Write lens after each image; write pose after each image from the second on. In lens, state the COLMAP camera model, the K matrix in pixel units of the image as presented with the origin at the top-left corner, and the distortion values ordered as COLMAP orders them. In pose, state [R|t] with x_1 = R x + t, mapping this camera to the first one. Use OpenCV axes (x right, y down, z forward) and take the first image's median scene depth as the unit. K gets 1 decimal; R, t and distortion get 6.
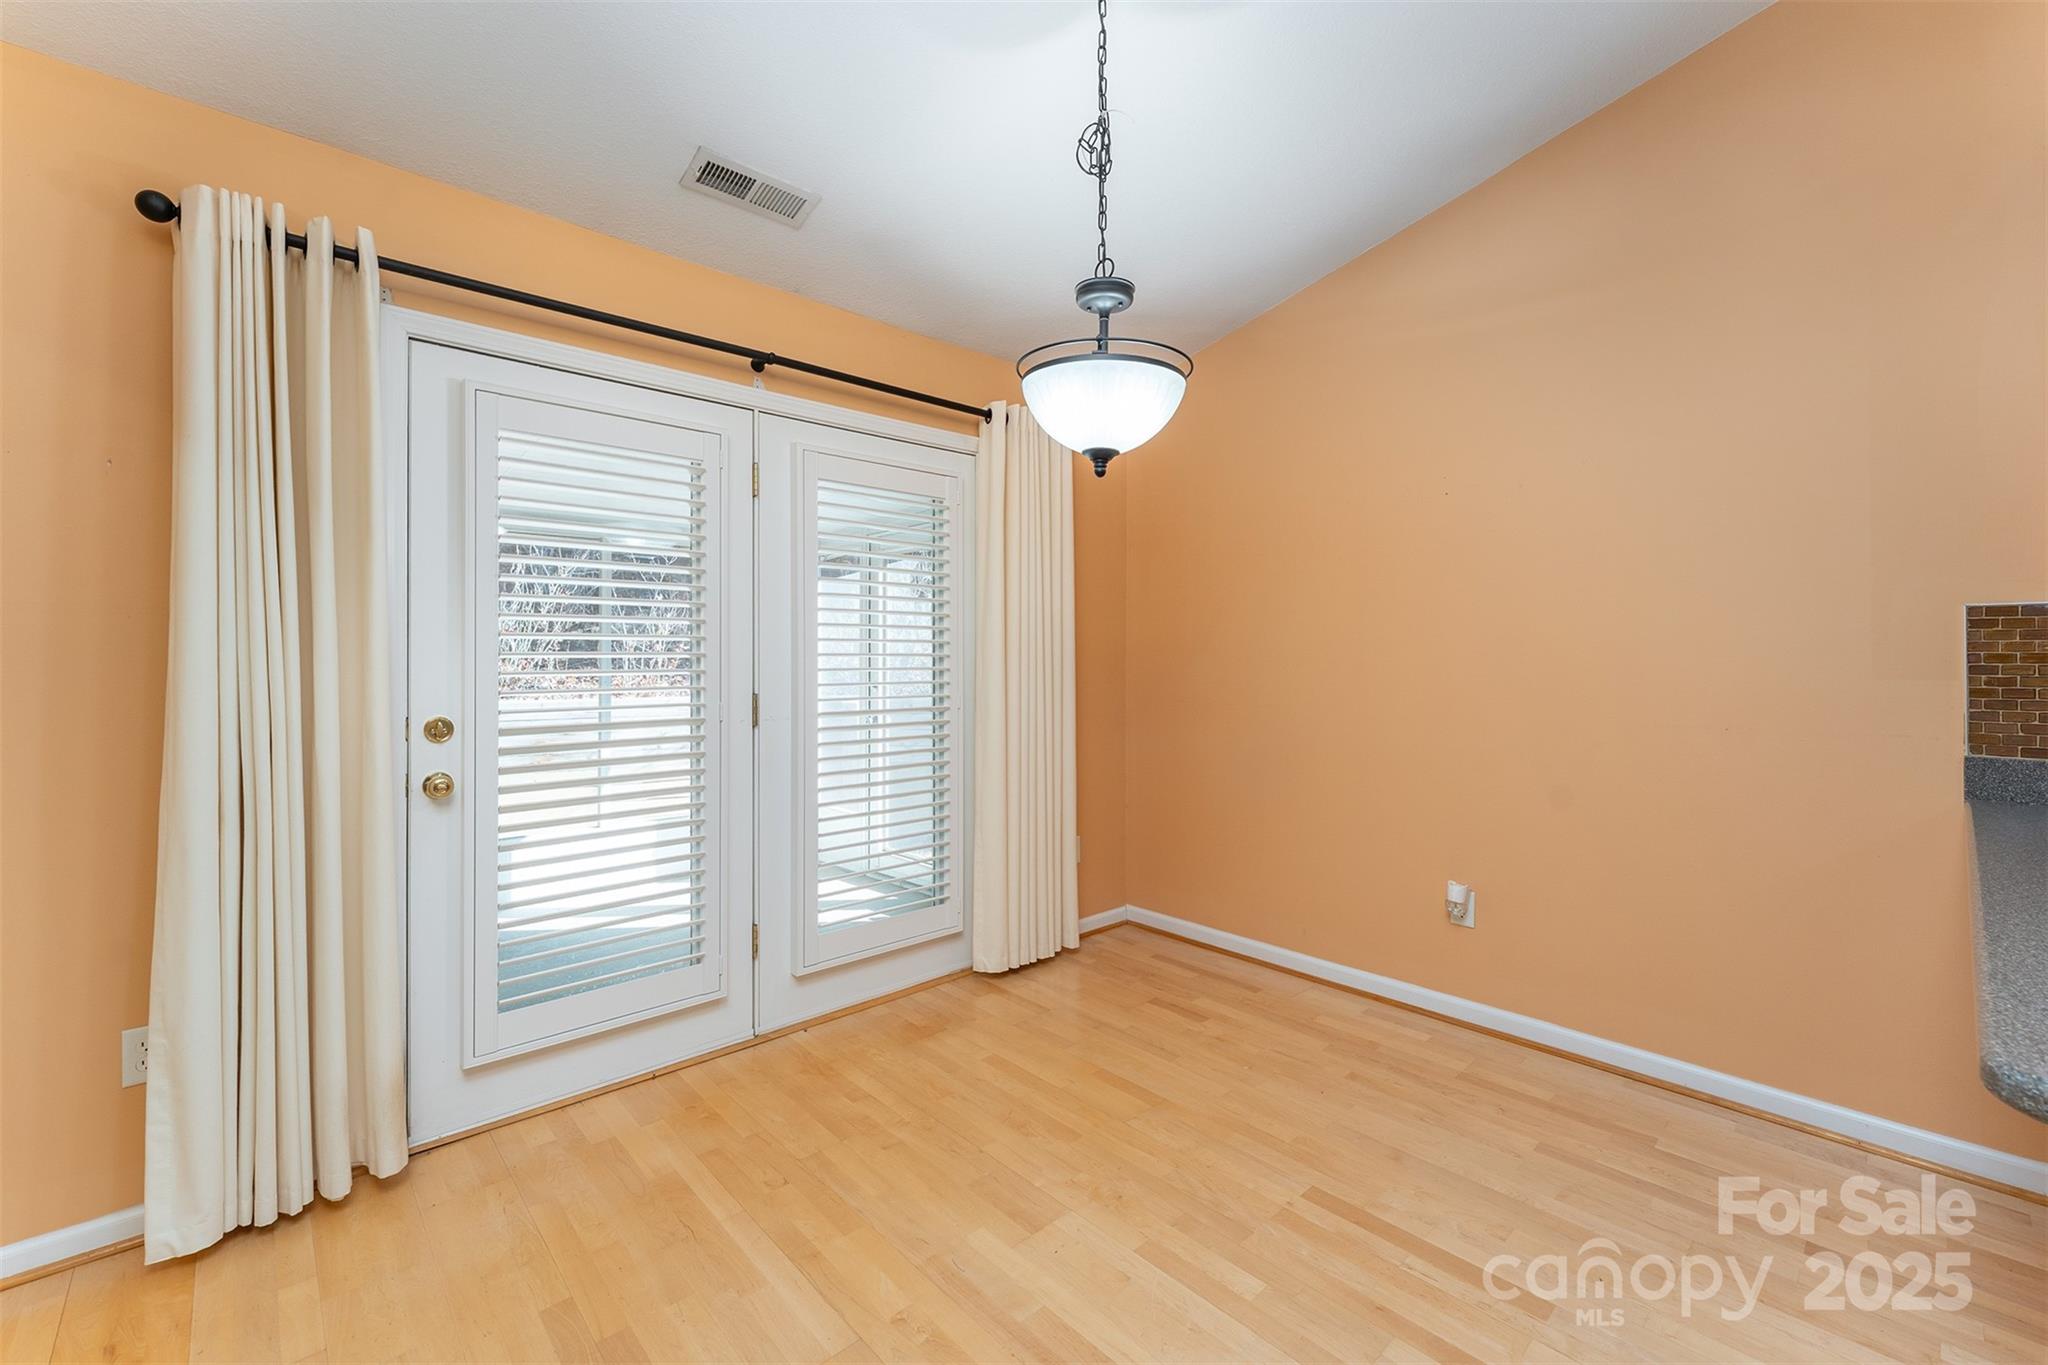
lens RADIAL K [[842.6, 0, 999.7], [0, 842.6, 651.8], [0, 0, 1]] dist [0.005154, -0.000314]
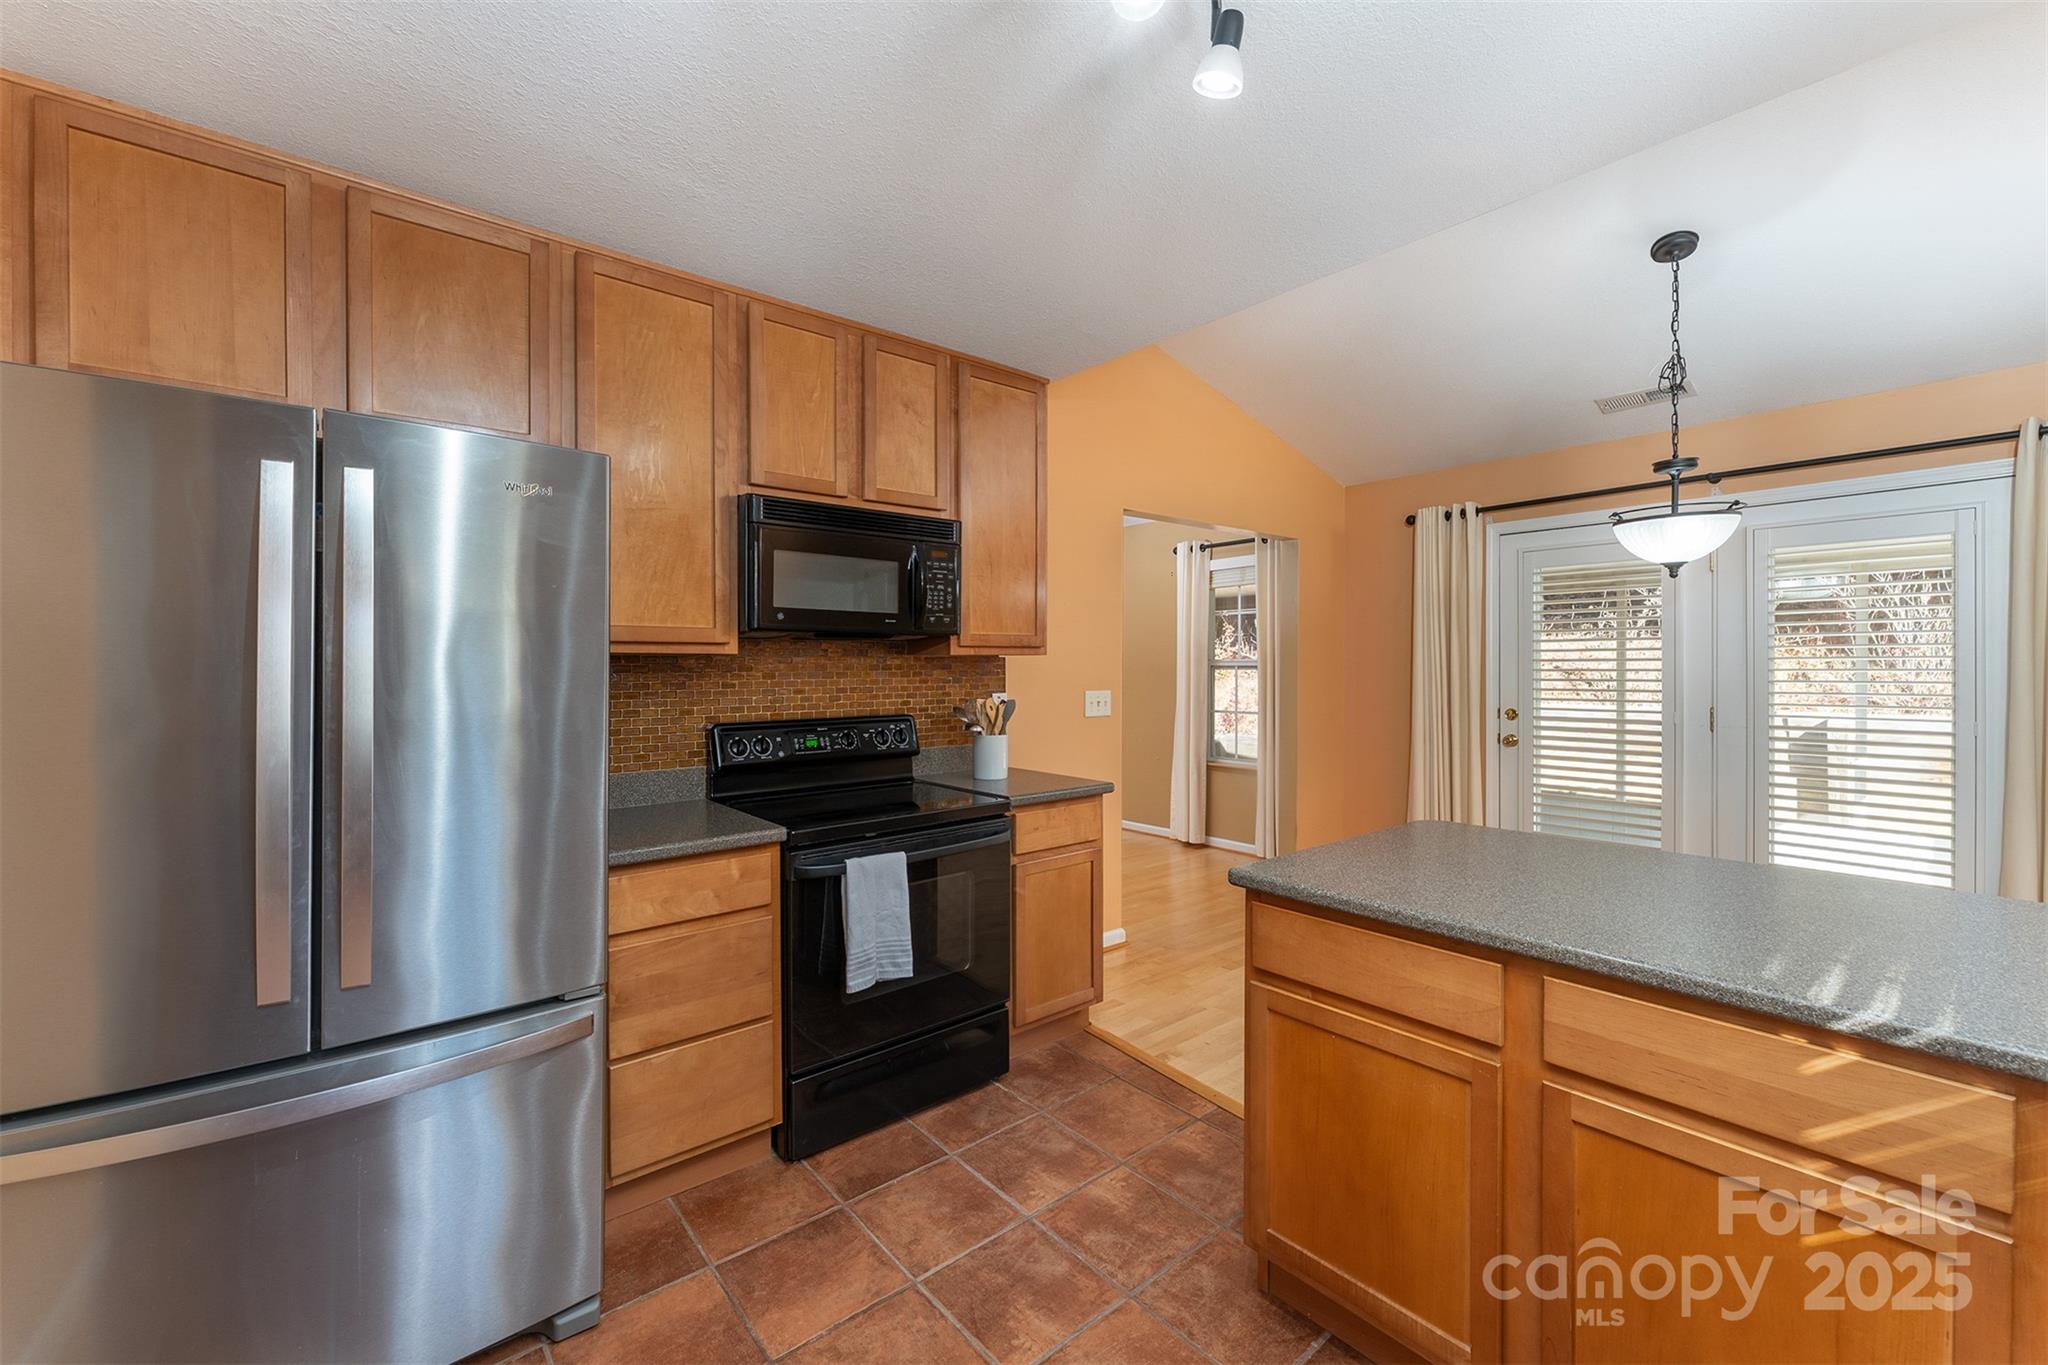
lens RADIAL K [[842.6, 0, 1018.3], [0, 842.6, 668.9], [0, 0, 1]] dist [0.005154, -0.000314]
pose [[-0.037773, 0.006938, -0.999262, 1.527072], [0.006027, 0.999959, 0.006715, -0.044111], [0.999268, -0.005769, -0.037813, -0.166198]]
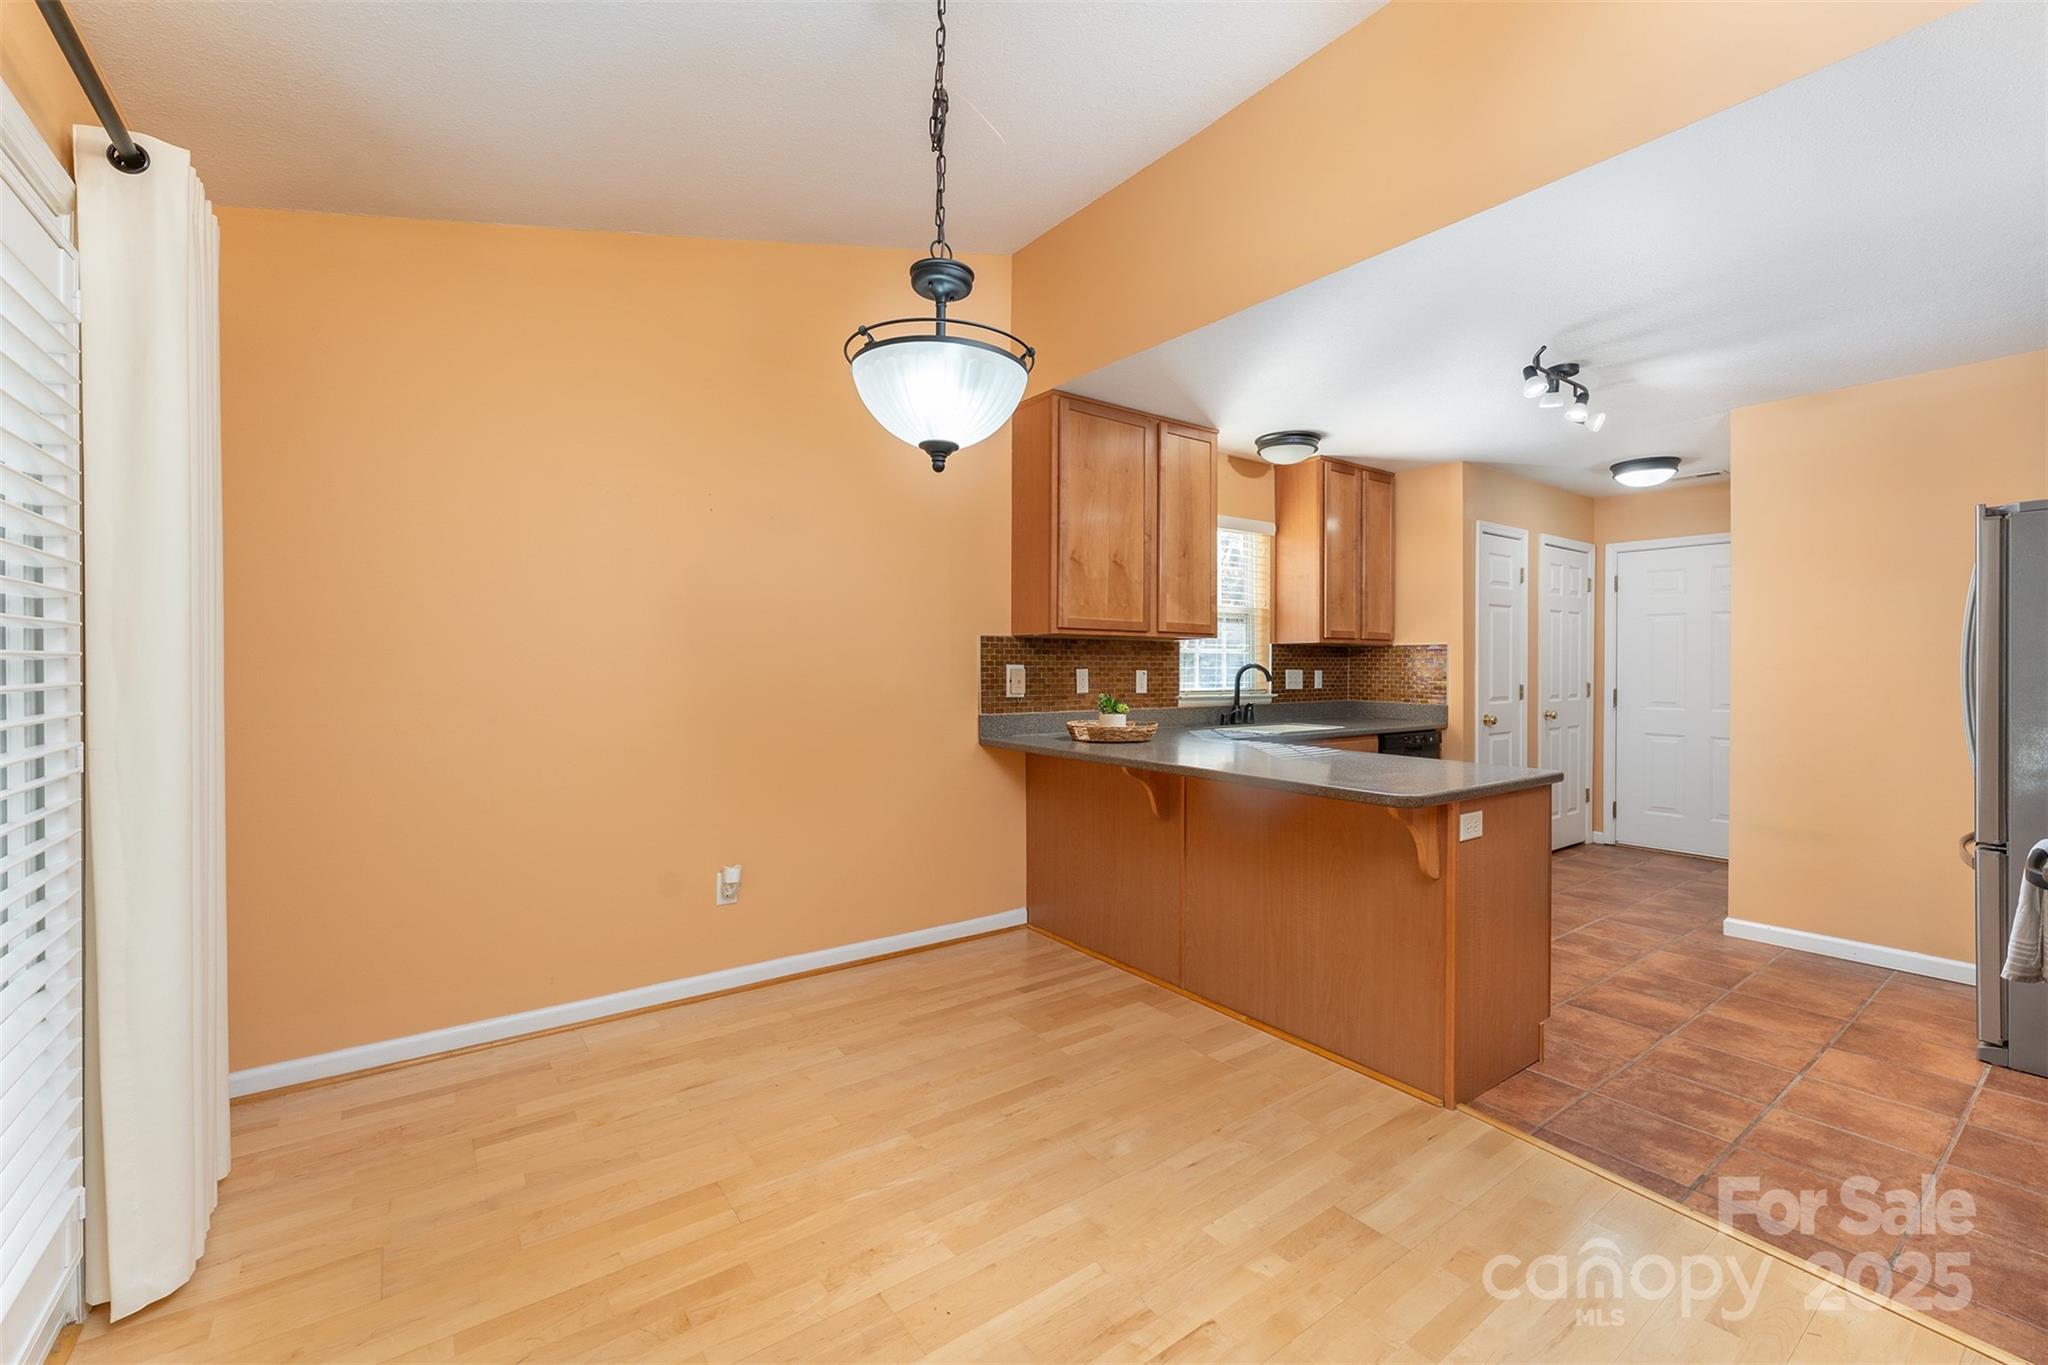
lens RADIAL K [[842.6, 0, 996.9], [0, 842.6, 662.4], [0, 0, 1]] dist [0.005154, -0.000314]
pose [[0.122214, -0.000131, 0.992504, -0.694174], [-0.009347, 0.999955, 0.001283, 0.002827], [-0.992460, -0.009434, 0.122208, 0.704208]]
